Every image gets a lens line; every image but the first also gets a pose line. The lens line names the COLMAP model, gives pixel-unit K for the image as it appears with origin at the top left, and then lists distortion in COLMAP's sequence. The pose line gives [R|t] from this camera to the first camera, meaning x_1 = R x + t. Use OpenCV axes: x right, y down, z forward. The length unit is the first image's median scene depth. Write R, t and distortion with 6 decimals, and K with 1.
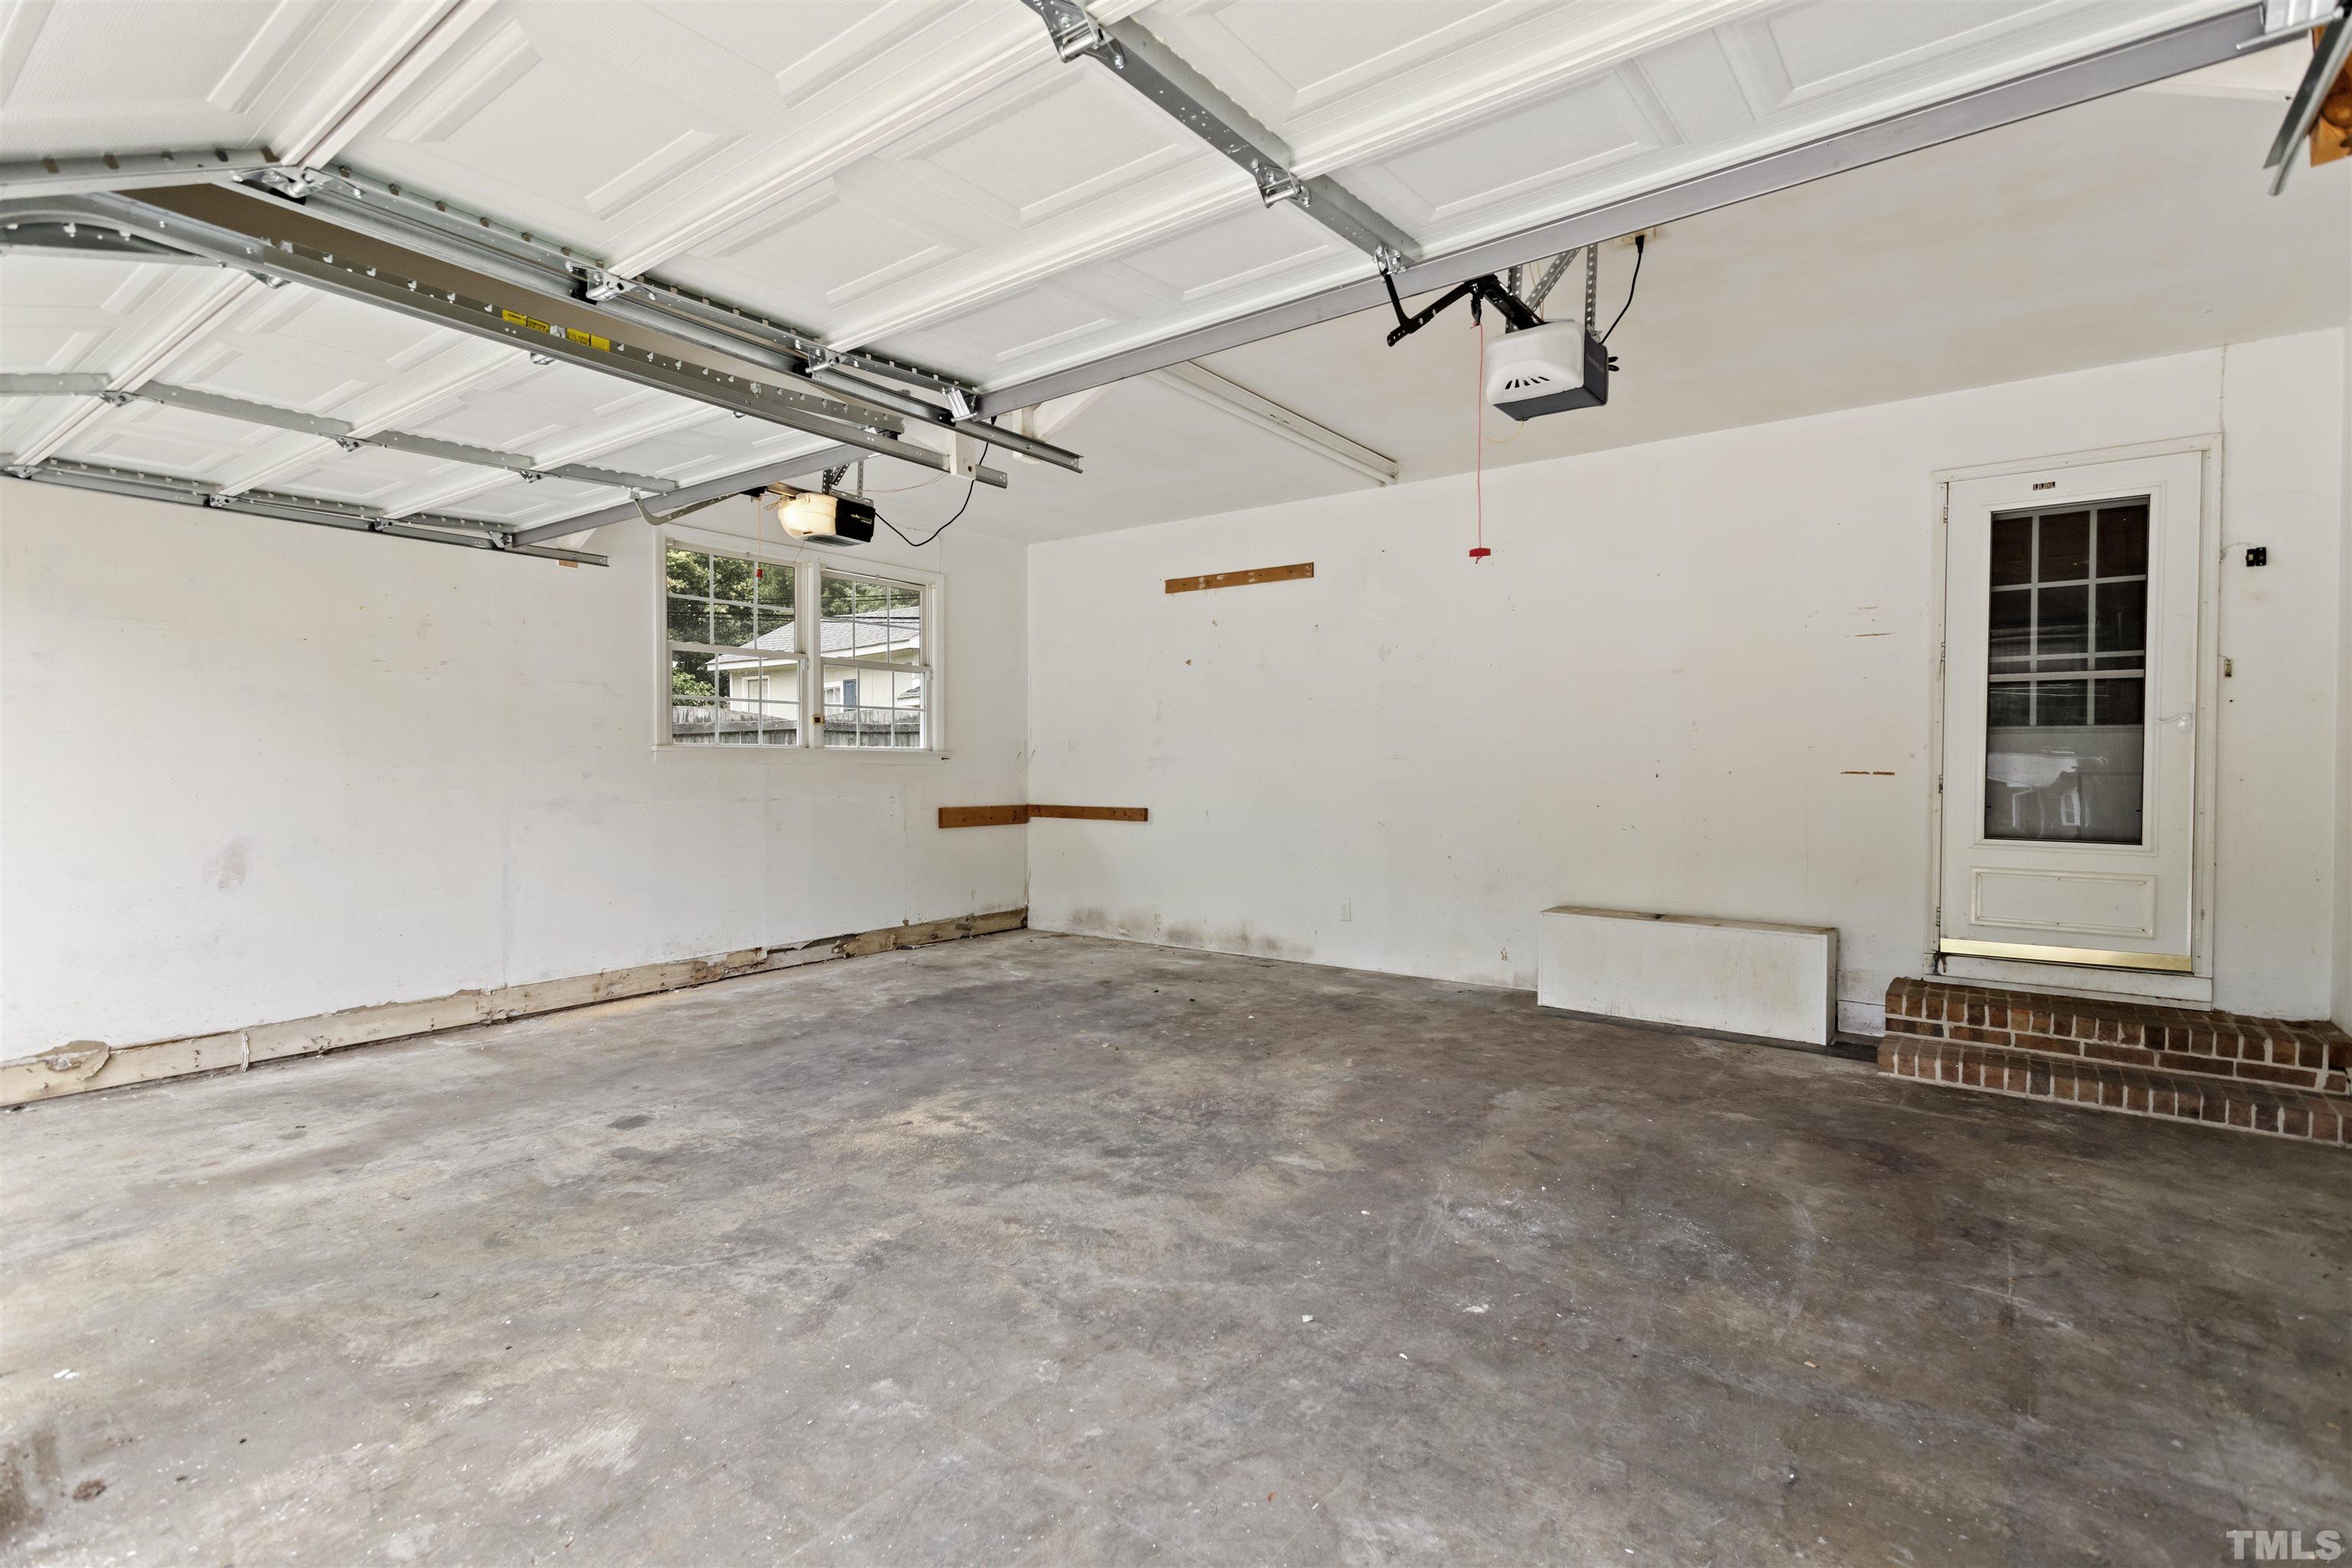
lens RADIAL K [[1106.1, 0, 1172.6], [0, 1106.1, 774.6], [0, 0, 1]] dist [0.000068, 0.001833]
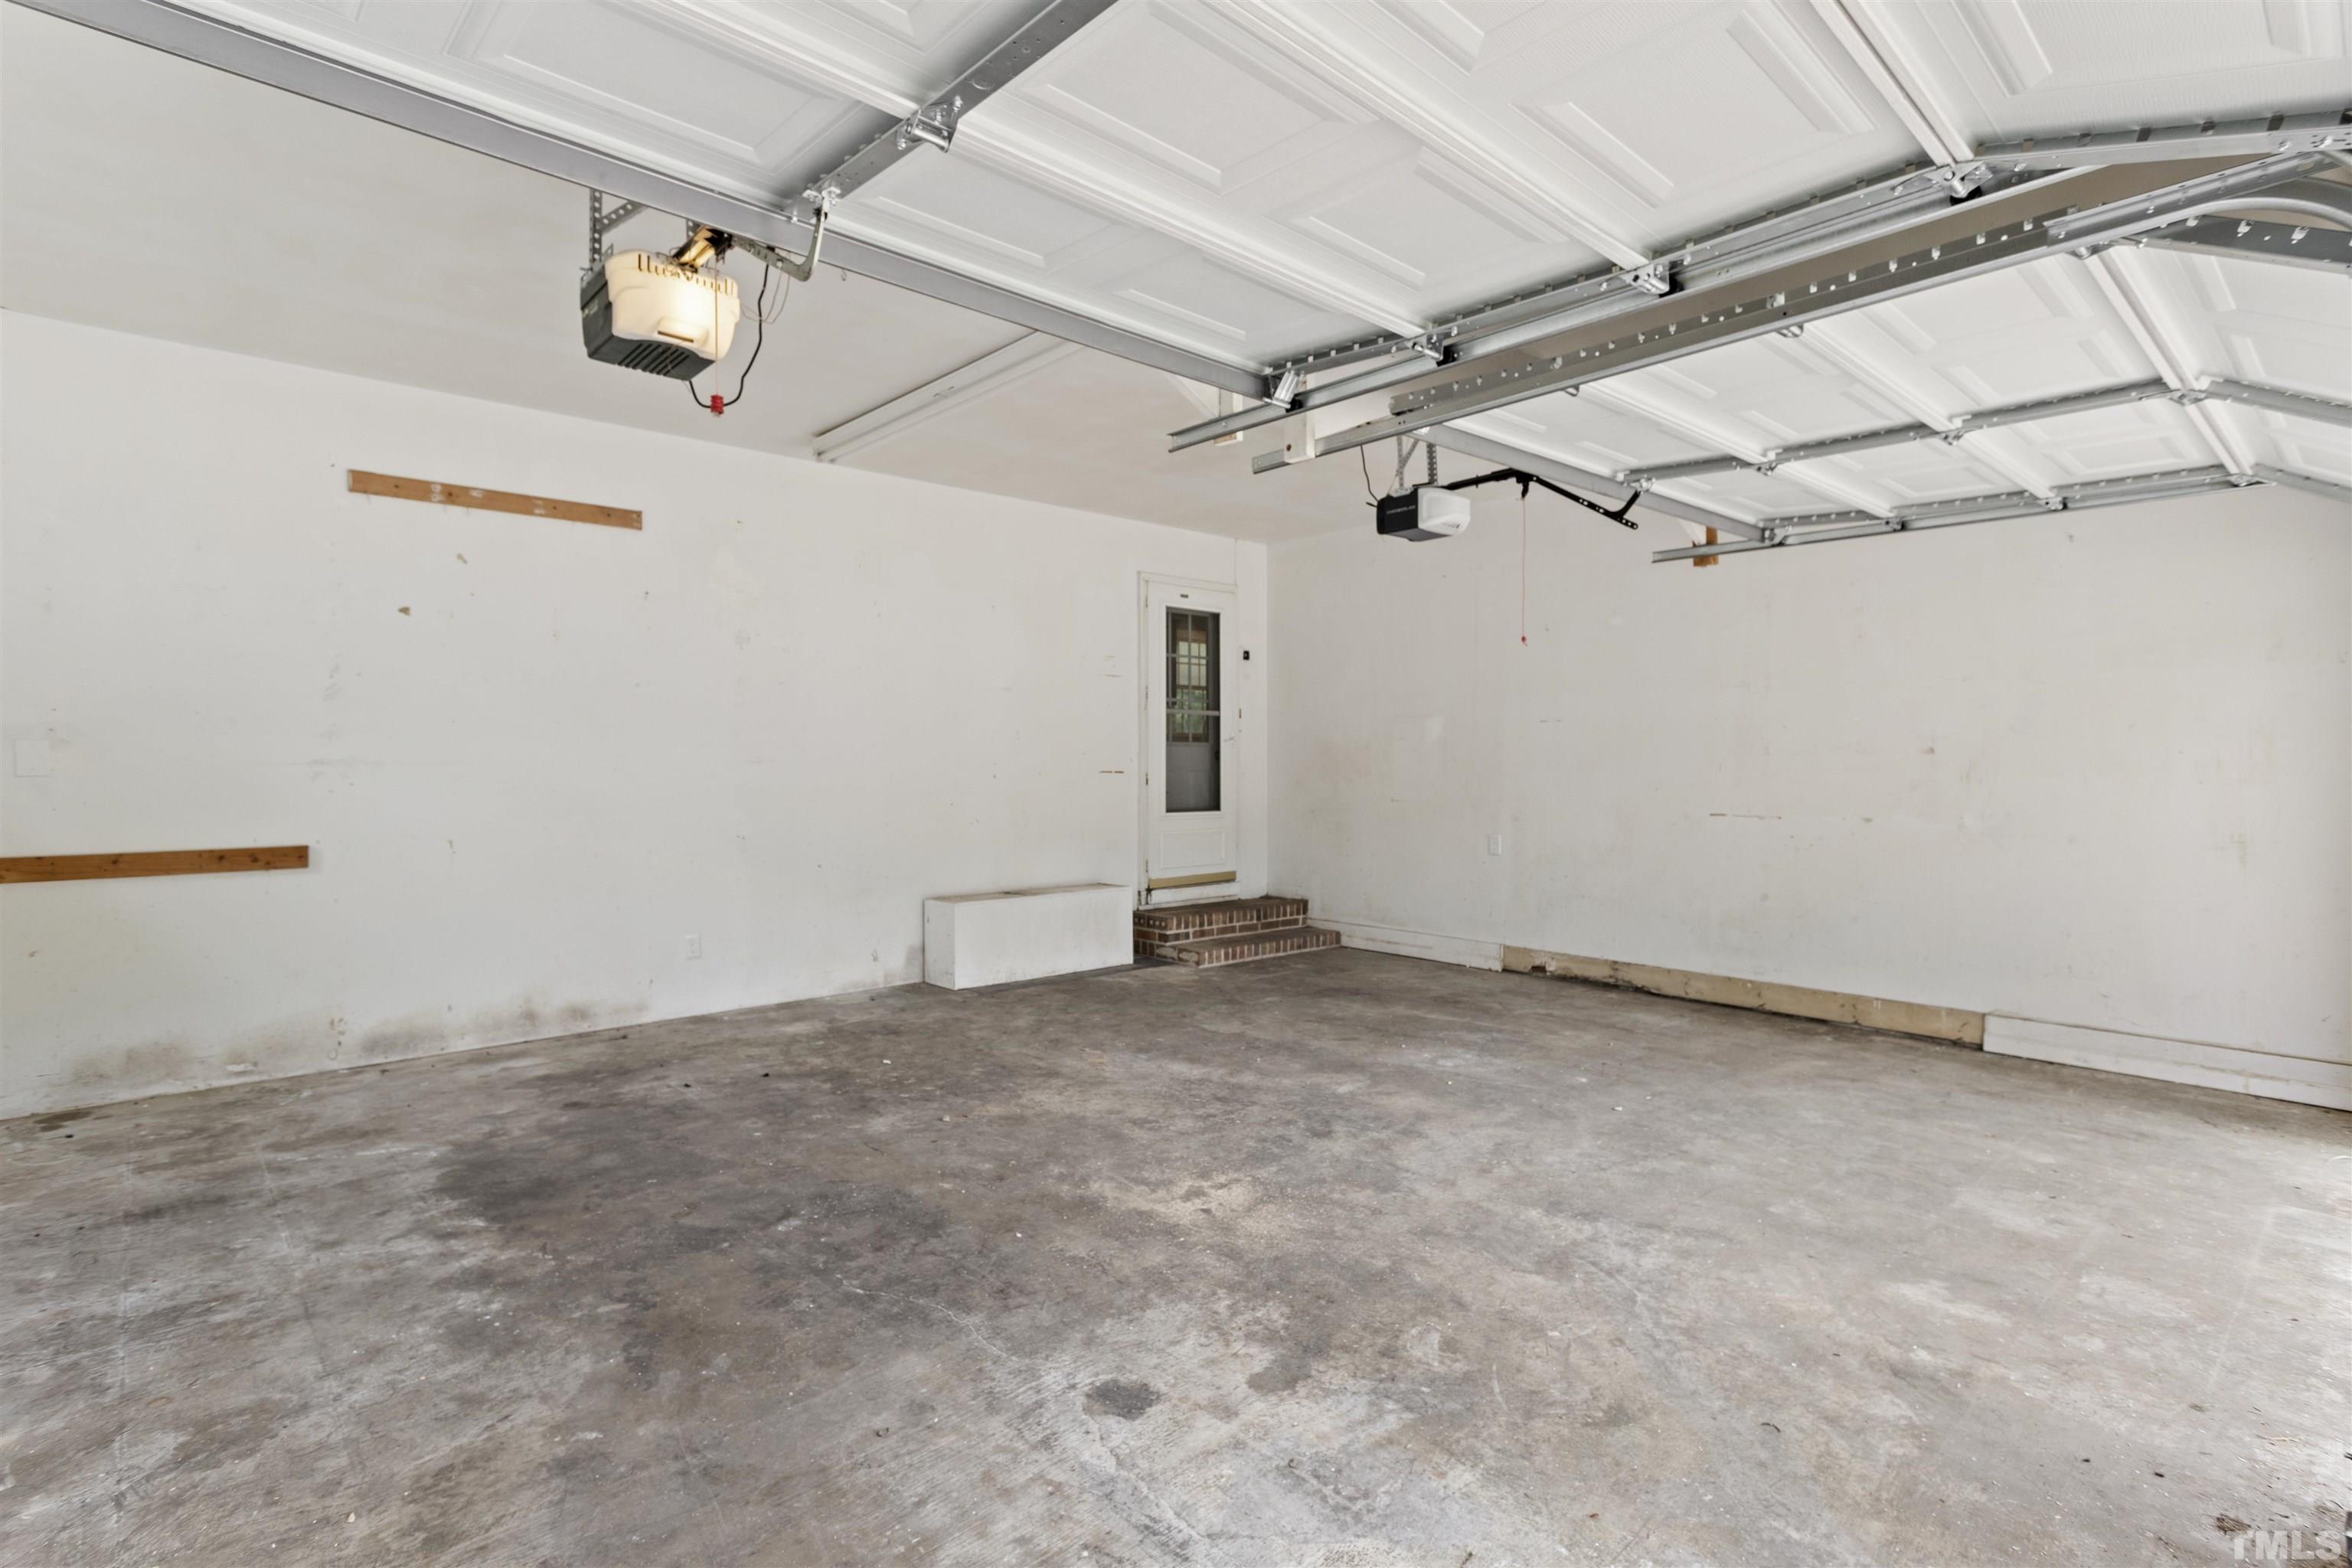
lens RADIAL K [[1124.5, 0, 1183.6], [0, 1124.5, 772.1], [0, 0, 1]] dist [0.003530, -0.000323]
pose [[0.188562, -0.011033, 0.981999, -1.092794], [0.011901, 0.999889, 0.008948, -0.017739], [-0.981989, 0.010000, 0.188673, 0.883703]]
